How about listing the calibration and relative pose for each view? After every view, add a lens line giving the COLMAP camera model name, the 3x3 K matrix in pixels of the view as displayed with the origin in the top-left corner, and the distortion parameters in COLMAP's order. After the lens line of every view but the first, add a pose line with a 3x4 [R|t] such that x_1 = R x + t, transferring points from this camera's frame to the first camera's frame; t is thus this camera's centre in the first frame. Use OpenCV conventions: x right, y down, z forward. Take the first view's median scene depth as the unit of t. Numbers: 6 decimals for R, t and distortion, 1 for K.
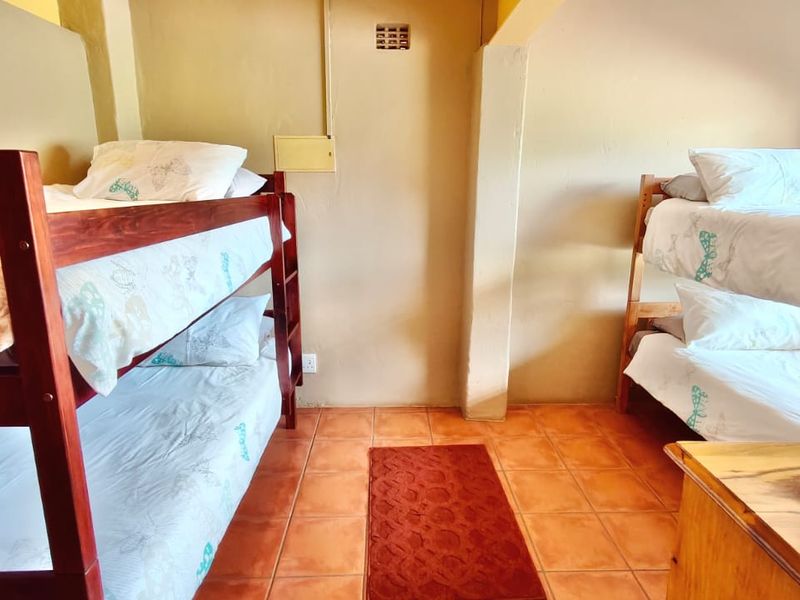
lens RADIAL K [[499.1, 0, 404.9], [0, 499.1, 299.4], [0, 0, 1]] dist [0.002244, 0.001766]
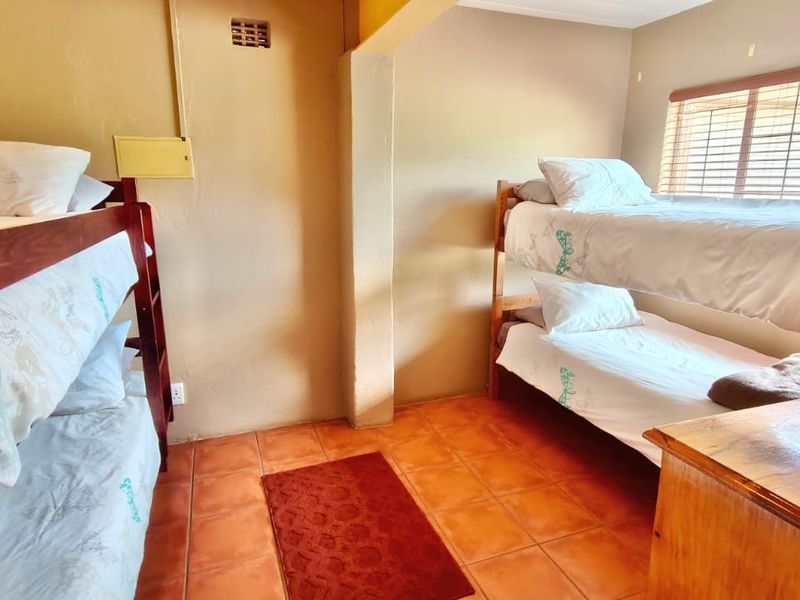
lens RADIAL K [[499.1, 0, 399.7], [0, 499.1, 298.8], [0, 0, 1]] dist [0.002244, 0.001766]
pose [[0.945320, -0.078365, 0.316591, -0.103542], [0.080530, 0.996733, 0.006262, -0.016746], [-0.316047, 0.019575, 0.948541, 0.040883]]
